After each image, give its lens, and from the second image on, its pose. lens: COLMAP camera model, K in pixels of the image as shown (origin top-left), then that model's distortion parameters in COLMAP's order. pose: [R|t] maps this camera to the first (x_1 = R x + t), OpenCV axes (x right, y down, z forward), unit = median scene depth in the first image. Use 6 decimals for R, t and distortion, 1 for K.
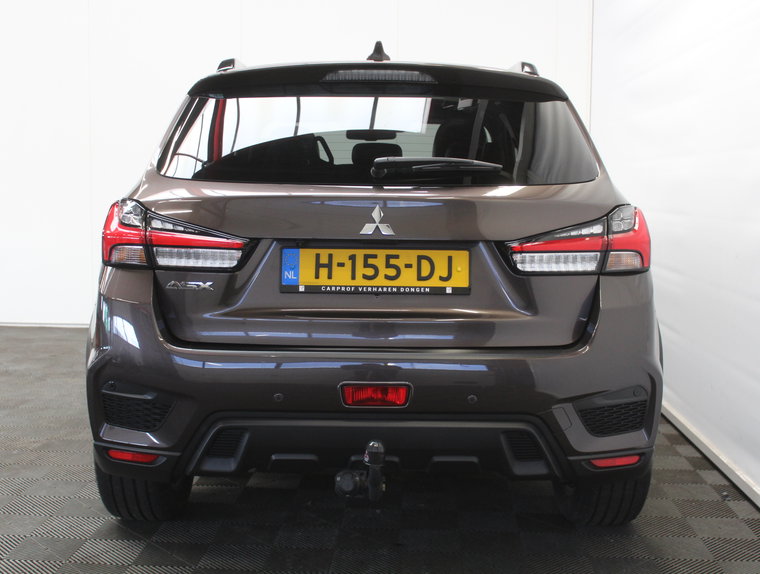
lens RADIAL K [[930.9, 0, 380.1], [0, 930.9, 285.9], [0, 0, 1]] dist [-0.027629, 0.000000]
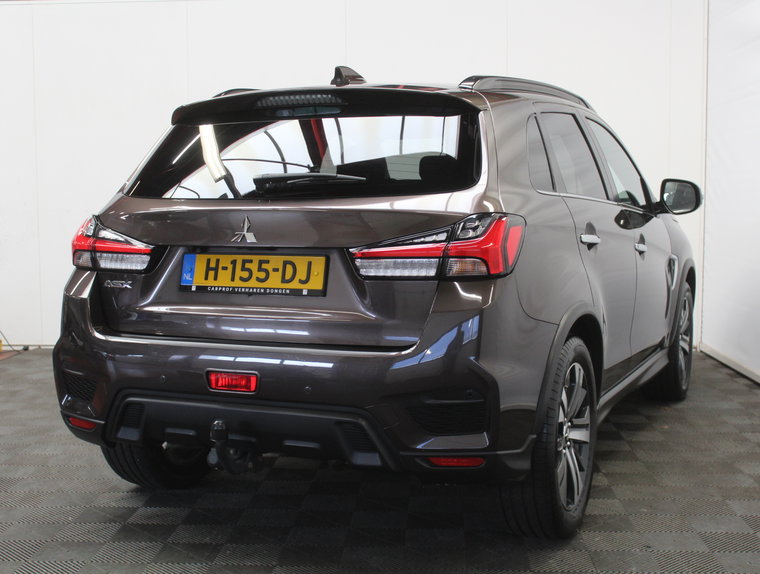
lens RADIAL K [[938.5, 0, 375.1], [0, 938.5, 285.8], [0, 0, 1]] dist [0.114003, 0.000000]
pose [[0.913782, 0.015841, -0.405895, 0.604970], [-0.022185, 0.999694, -0.010930, 0.007720], [0.405598, 0.018992, 0.913854, 0.006045]]
